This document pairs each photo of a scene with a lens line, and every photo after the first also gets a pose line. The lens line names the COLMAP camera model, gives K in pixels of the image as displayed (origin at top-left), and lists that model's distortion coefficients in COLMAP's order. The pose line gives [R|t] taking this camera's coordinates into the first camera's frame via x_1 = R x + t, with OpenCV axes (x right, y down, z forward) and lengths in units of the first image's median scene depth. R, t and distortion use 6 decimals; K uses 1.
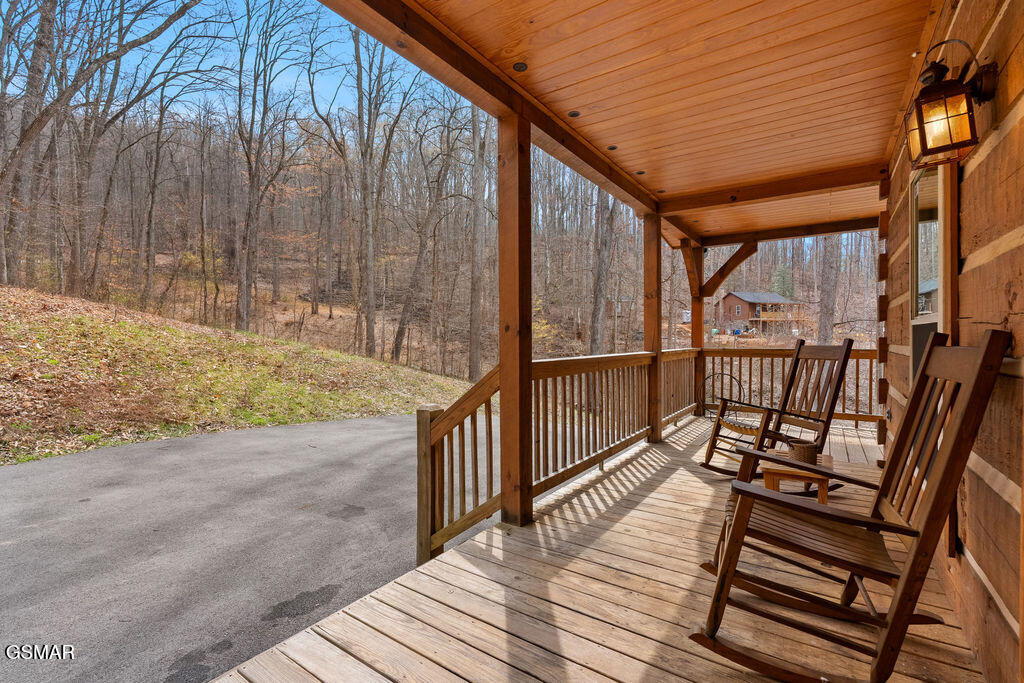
lens RADIAL K [[452.2, 0, 516.5], [0, 452.2, 349.7], [0, 0, 1]] dist [-0.006611, 0.000985]
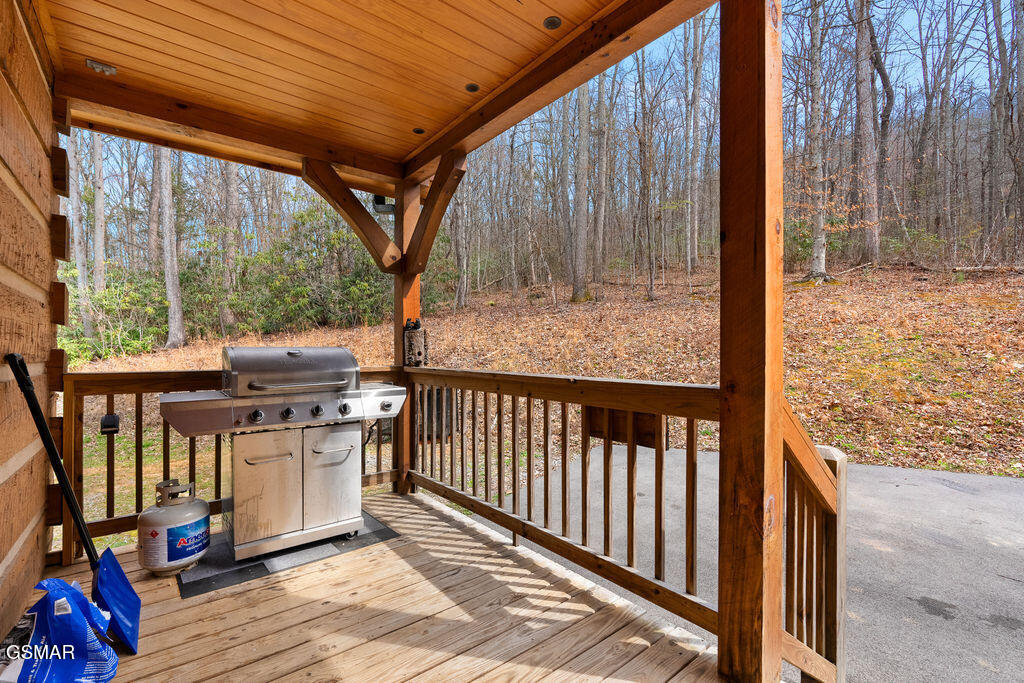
lens RADIAL K [[452.2, 0, 508.9], [0, 452.2, 348.0], [0, 0, 1]] dist [-0.006611, 0.000985]
pose [[-0.293601, -0.000216, -0.955928, 0.726993], [-0.022456, 0.999726, 0.006671, -0.013936], [0.955664, 0.023425, -0.293526, 1.069991]]
